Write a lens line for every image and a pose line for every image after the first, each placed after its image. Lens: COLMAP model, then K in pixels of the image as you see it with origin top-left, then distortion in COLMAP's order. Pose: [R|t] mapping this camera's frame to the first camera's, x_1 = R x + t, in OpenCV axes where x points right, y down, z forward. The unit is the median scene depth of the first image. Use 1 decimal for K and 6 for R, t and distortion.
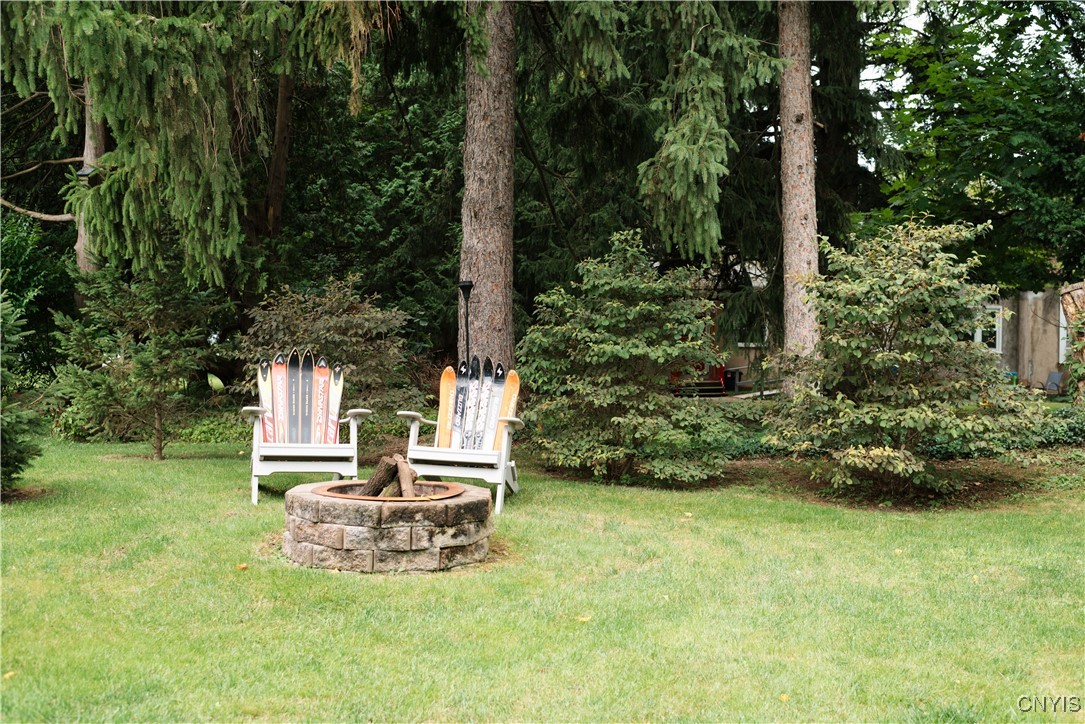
lens RADIAL K [[1079.8, 0, 542.5], [0, 1079.8, 362.0], [0, 0, 1]] dist [-0.011297, -0.001895]
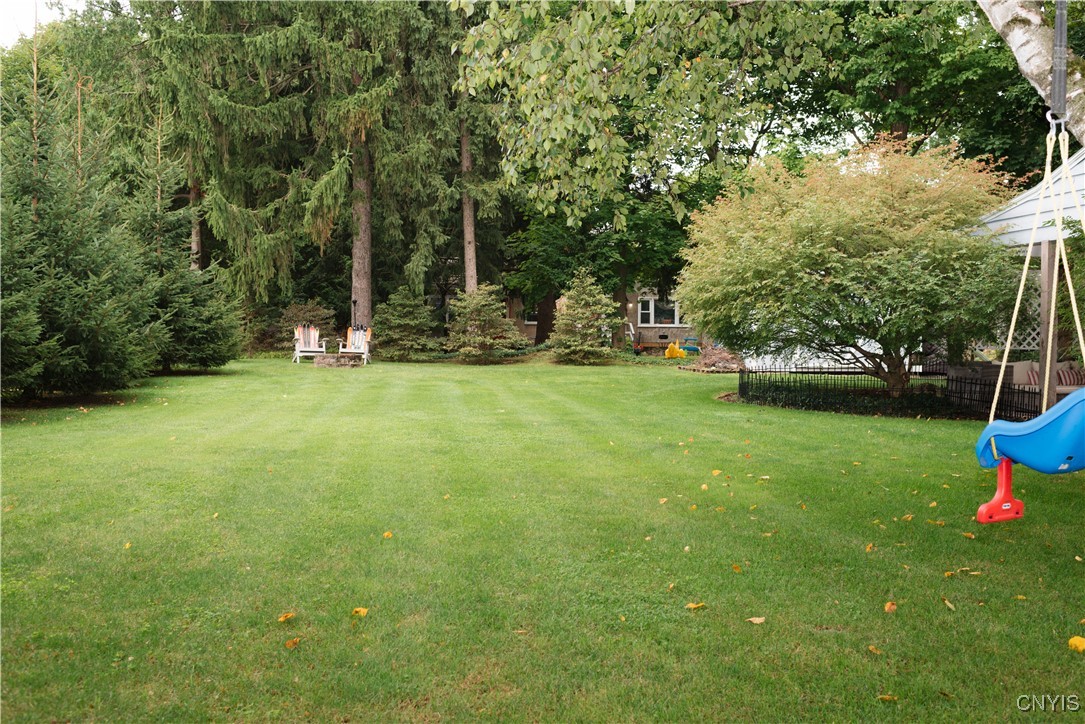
lens RADIAL K [[1079.8, 0, 542.5], [0, 1079.8, 362.0], [0, 0, 1]] dist [-0.011297, -0.001895]
pose [[0.993929, -0.011046, 0.109465, 0.138671], [0.009258, 0.999816, 0.016827, 0.061435], [-0.109631, -0.015712, 0.993848, -2.388276]]
